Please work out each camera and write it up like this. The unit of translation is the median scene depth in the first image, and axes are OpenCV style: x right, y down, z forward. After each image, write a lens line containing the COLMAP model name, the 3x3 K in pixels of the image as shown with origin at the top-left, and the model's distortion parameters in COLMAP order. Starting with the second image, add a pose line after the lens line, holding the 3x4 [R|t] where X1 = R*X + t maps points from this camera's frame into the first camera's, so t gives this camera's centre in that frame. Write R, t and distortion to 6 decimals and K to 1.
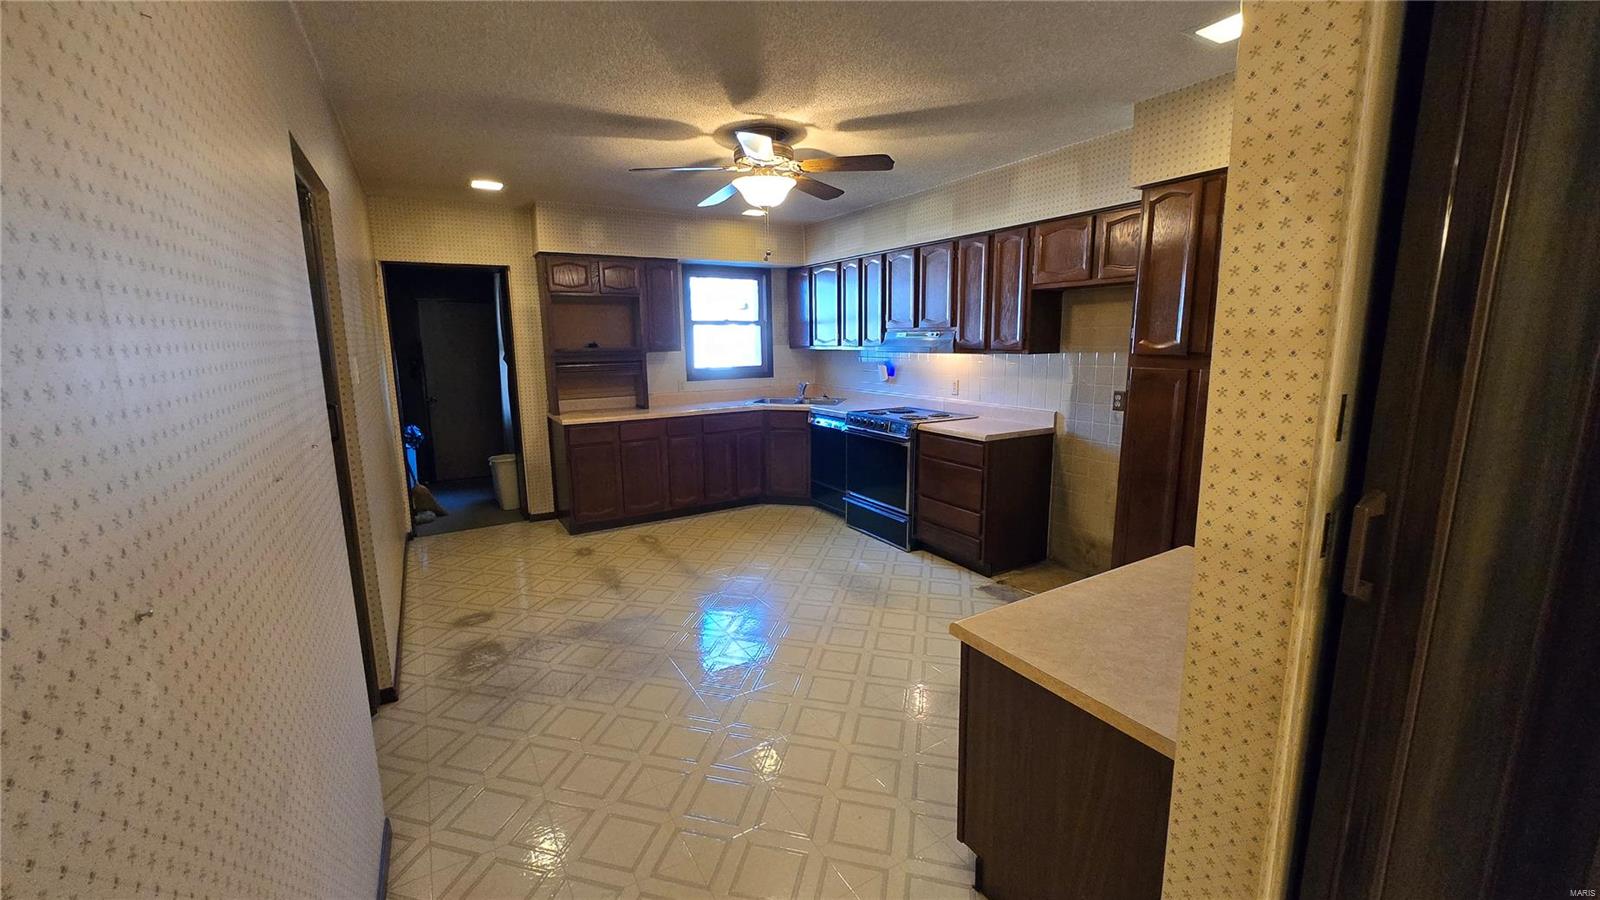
lens RADIAL K [[626.9, 0, 794.5], [0, 626.9, 452.0], [0, 0, 1]] dist [0.001901, -0.000973]
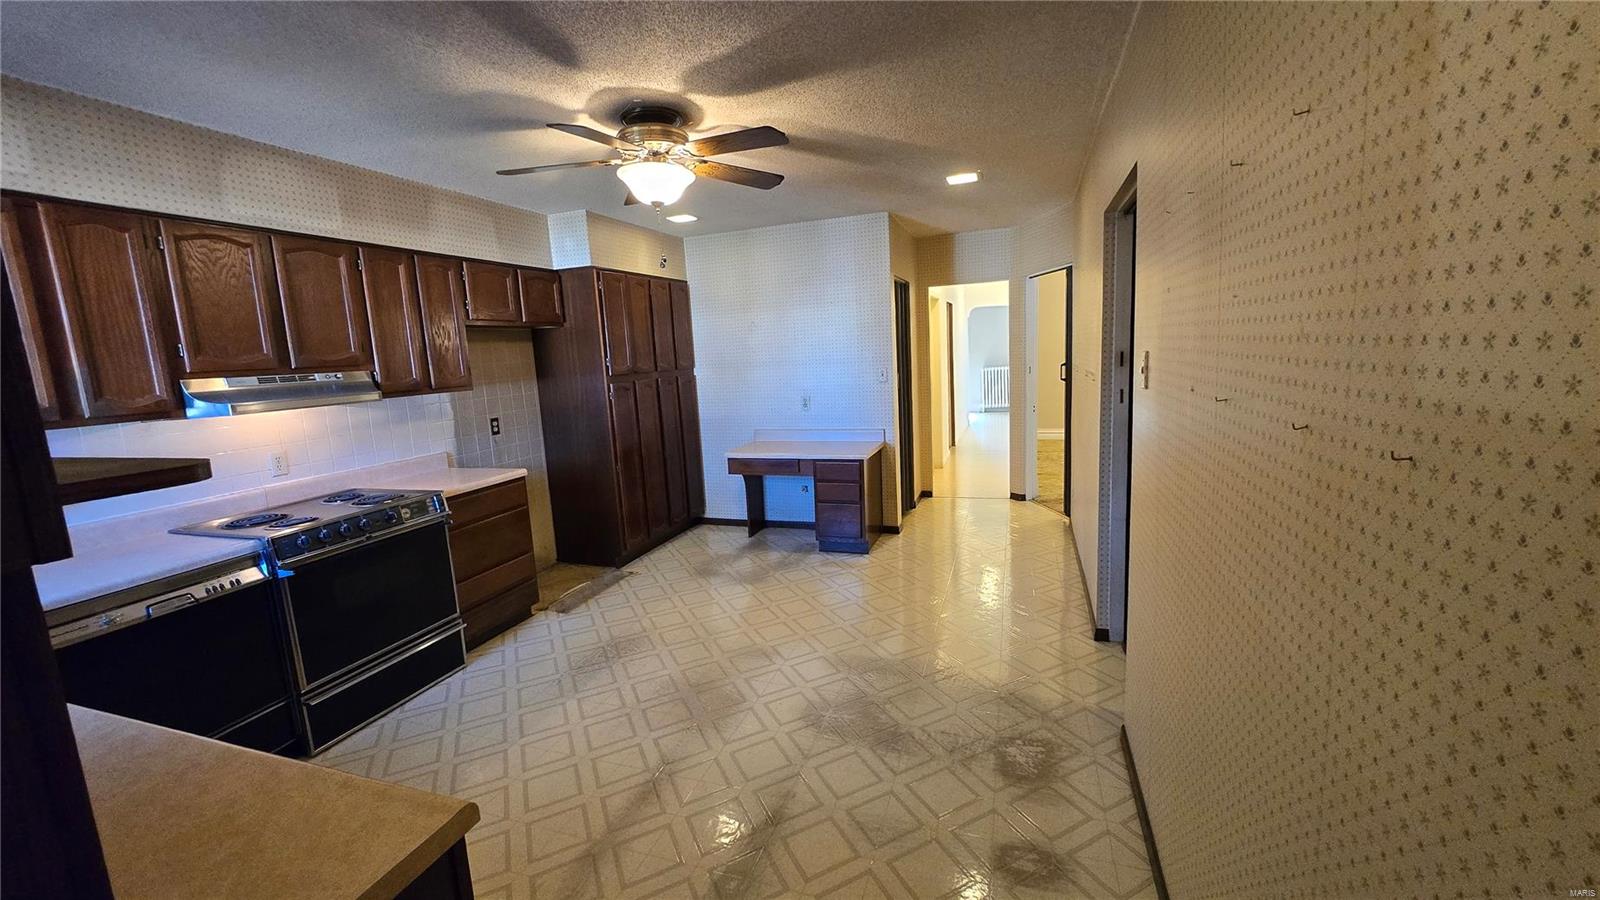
lens RADIAL K [[626.9, 0, 793.2], [0, 626.9, 454.7], [0, 0, 1]] dist [0.001901, -0.000973]
pose [[-0.638951, -0.084300, 0.764615, -0.575423], [0.196337, 0.943185, 0.268057, -0.185260], [-0.743770, 0.321397, -0.586098, 1.016731]]
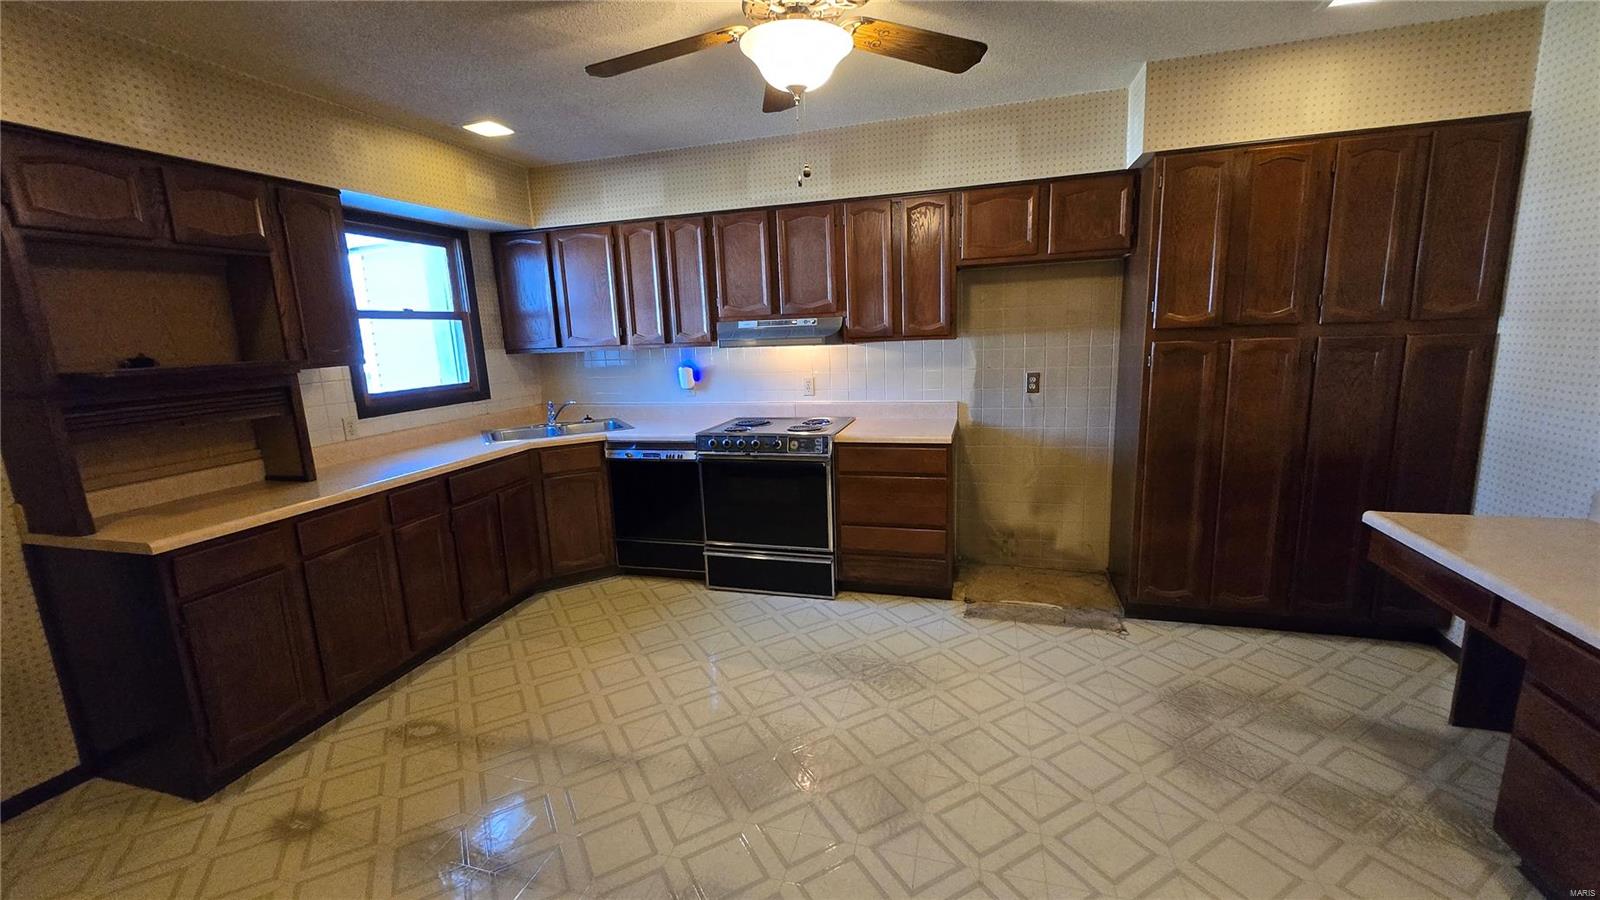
lens RADIAL K [[626.9, 0, 796.3], [0, 626.9, 443.2], [0, 0, 1]] dist [0.001901, -0.000973]
pose [[0.729104, -0.139793, 0.669974, -0.331880], [0.156160, 0.987075, 0.036016, -0.064282], [-0.666350, 0.078364, 0.741510, 0.417803]]
